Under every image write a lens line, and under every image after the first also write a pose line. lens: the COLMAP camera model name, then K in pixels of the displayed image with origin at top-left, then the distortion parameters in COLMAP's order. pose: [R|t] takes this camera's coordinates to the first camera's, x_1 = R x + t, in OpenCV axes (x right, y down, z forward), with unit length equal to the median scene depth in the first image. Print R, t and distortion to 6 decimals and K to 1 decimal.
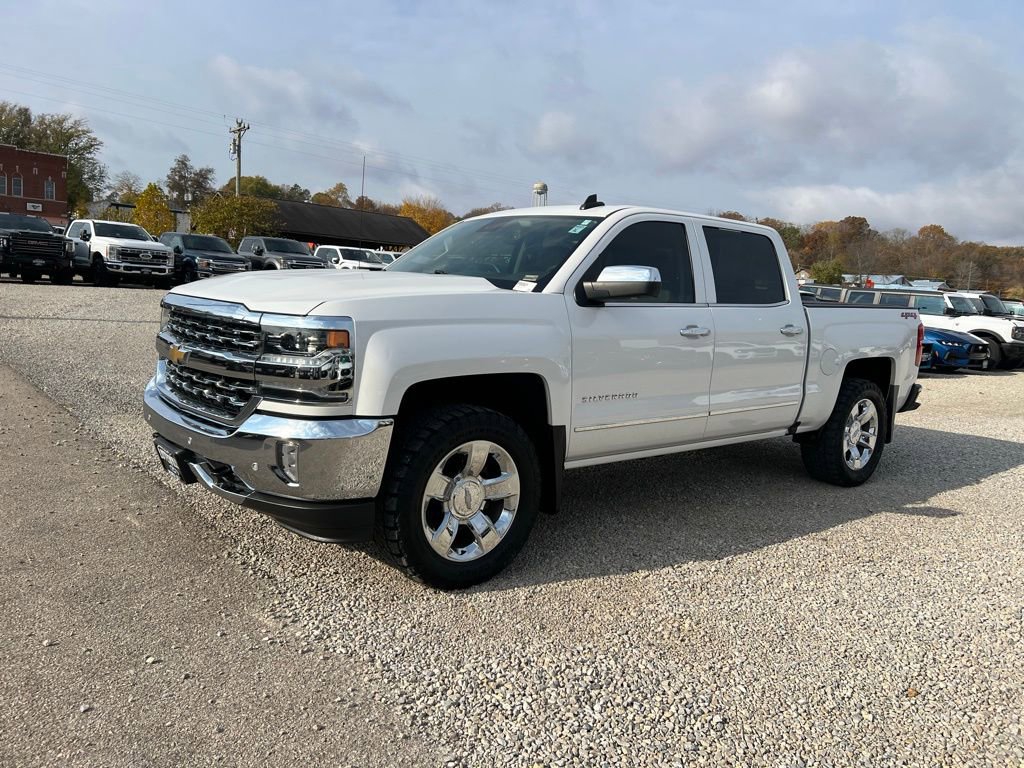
lens RADIAL K [[761.2, 0, 512.0], [0, 761.2, 384.0], [0, 0, 1]] dist [0.069383, -0.071456]
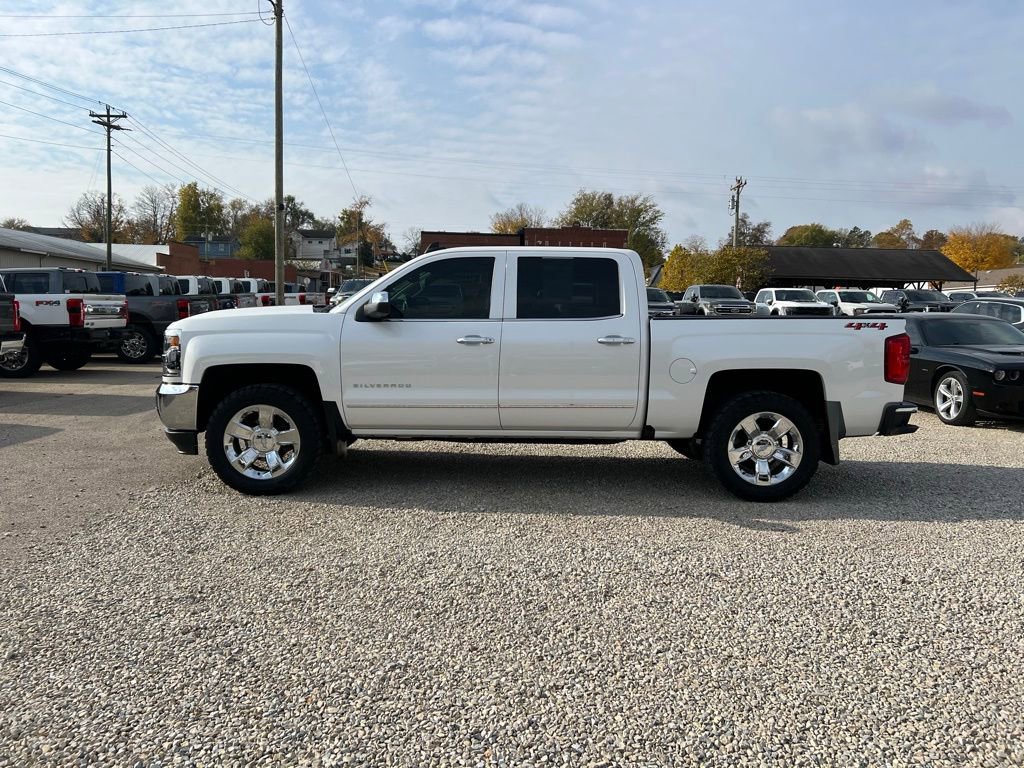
lens RADIAL K [[761.2, 0, 512.0], [0, 761.2, 384.0], [0, 0, 1]] dist [0.069383, -0.071456]
pose [[0.763865, 0.014227, -0.645219, 0.097241], [-0.054352, 0.997623, -0.042349, 0.004821], [0.643083, 0.067418, 0.762823, 0.006339]]
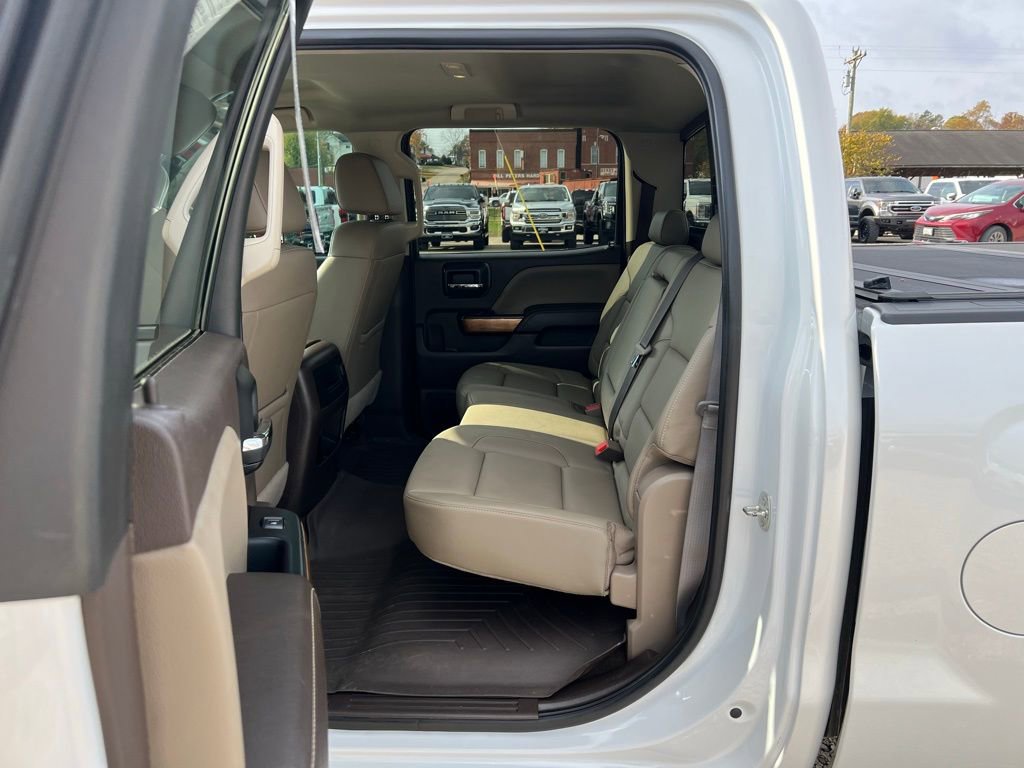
lens RADIAL K [[761.2, 0, 512.0], [0, 761.2, 384.0], [0, 0, 1]] dist [0.069383, -0.071456]
pose [[0.731726, 0.080829, -0.676790, -0.000925], [-0.034495, 0.996063, 0.081665, -0.008153], [0.680726, -0.036411, 0.731633, 0.041706]]
